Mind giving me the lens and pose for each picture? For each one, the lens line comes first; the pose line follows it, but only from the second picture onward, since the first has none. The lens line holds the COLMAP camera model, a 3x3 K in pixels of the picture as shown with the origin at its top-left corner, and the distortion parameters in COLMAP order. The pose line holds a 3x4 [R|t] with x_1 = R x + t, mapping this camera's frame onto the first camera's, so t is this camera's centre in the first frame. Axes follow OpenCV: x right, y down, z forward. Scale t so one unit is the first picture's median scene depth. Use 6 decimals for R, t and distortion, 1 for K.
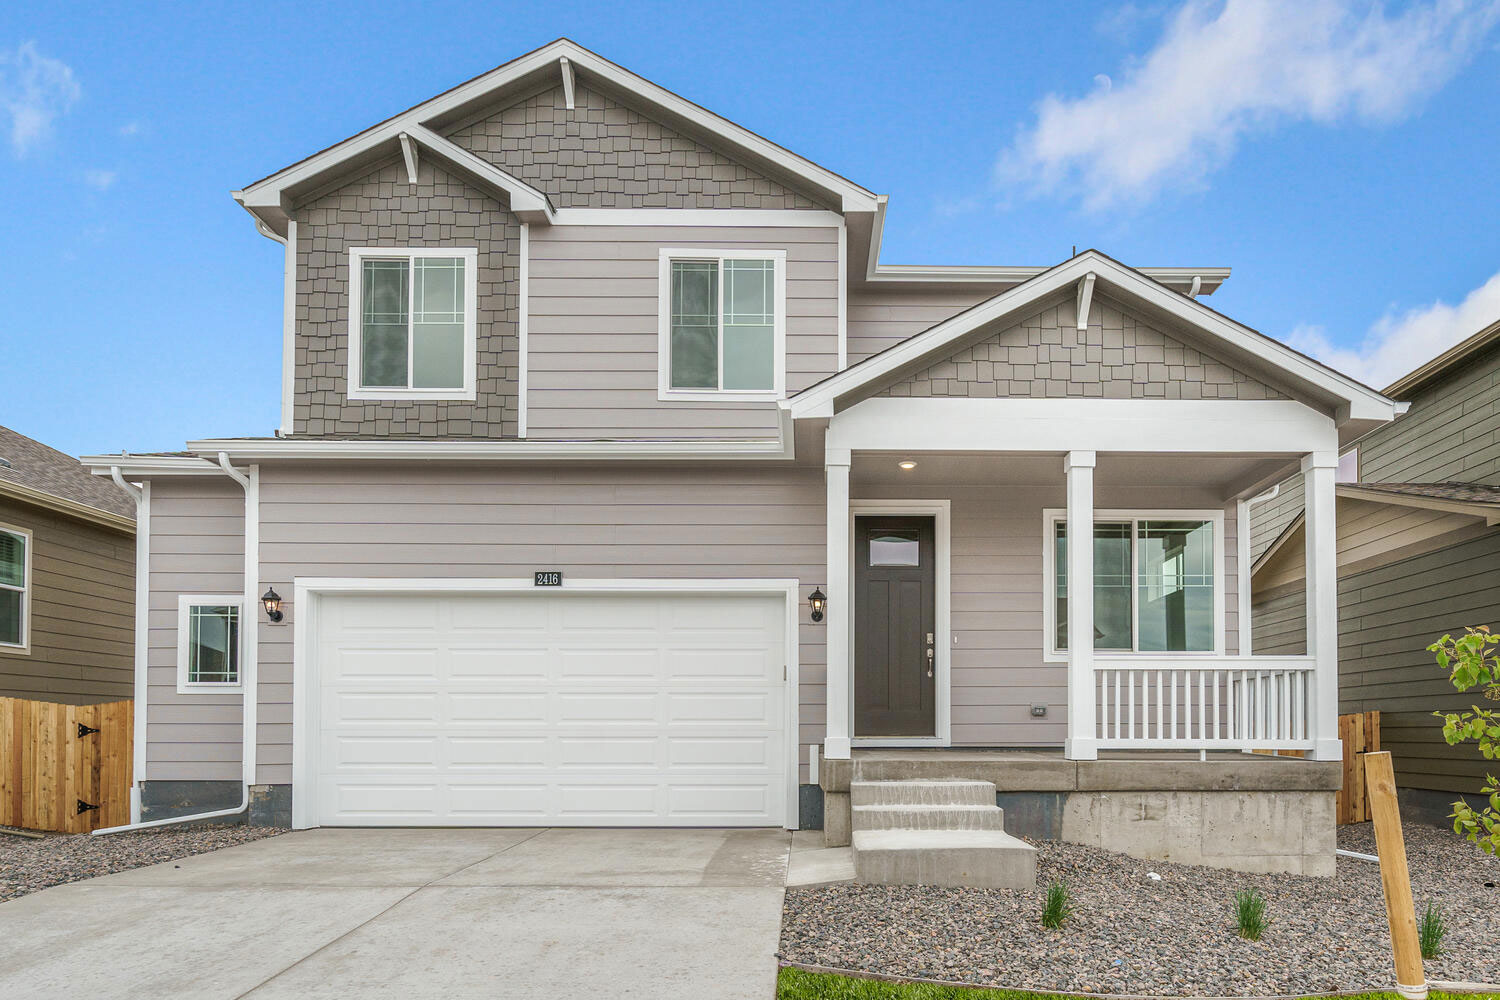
lens RADIAL K [[655.5, 0, 749.9], [0, 655.5, 551.0], [0, 0, 1]] dist [-0.000213, -0.000061]
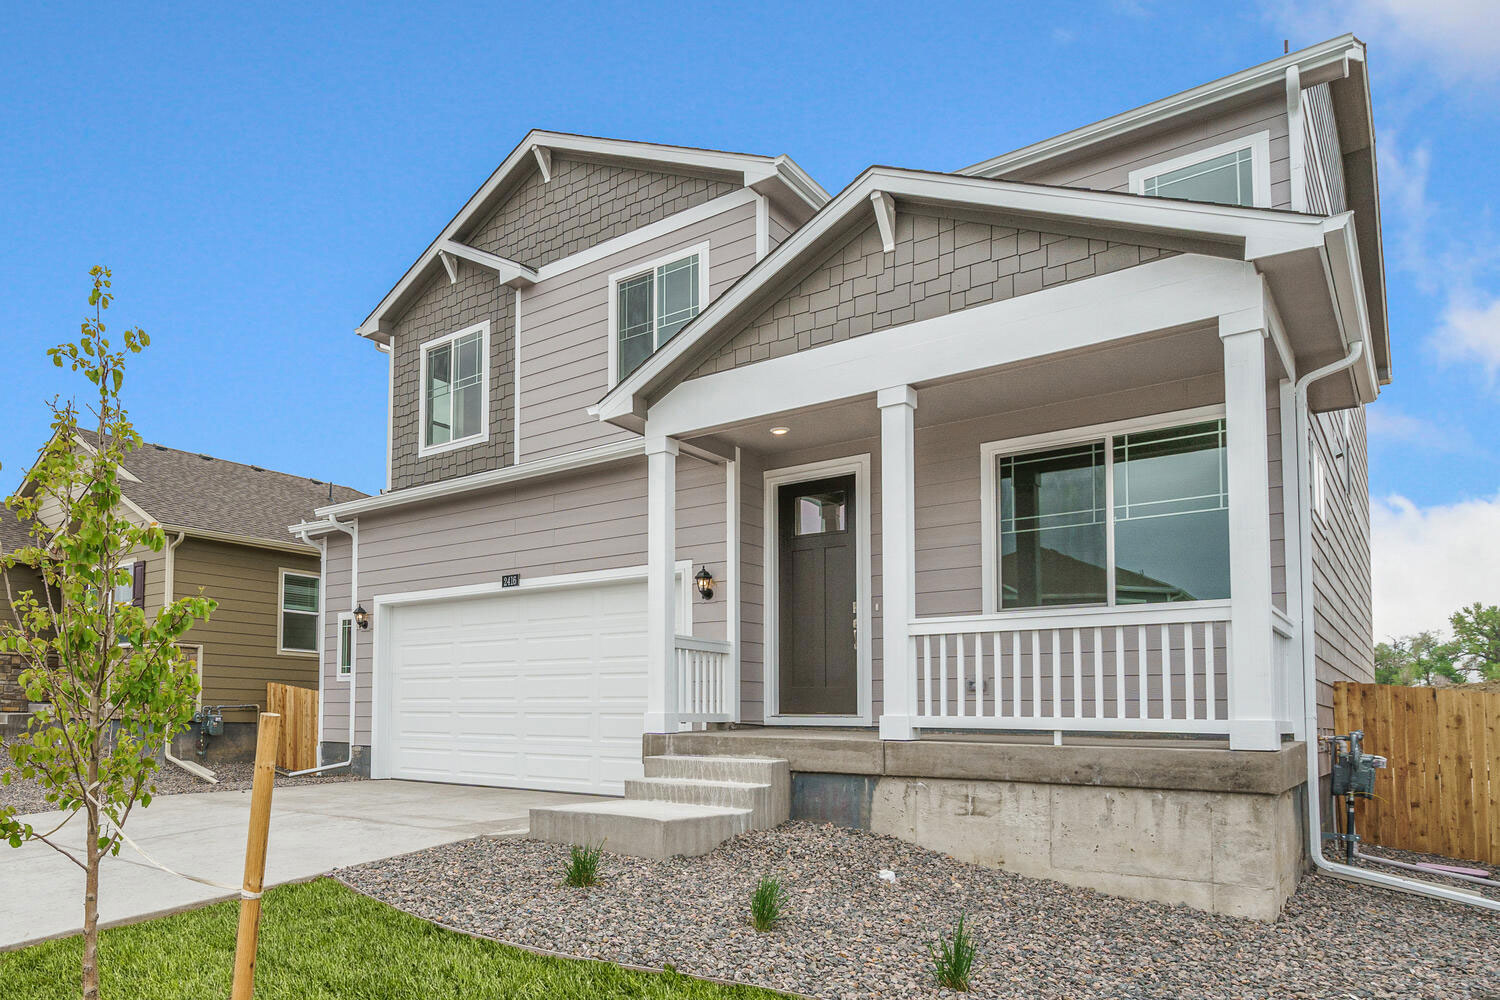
lens RADIAL K [[713.1, 0, 756.1], [0, 713.1, 488.1], [0, 0, 1]] dist [0.001490, 0.000582]
pose [[0.864694, -0.146711, -0.480396, 0.826655], [0.124938, 0.989157, -0.077200, 0.035147], [0.486513, 0.006735, 0.873647, 0.072736]]
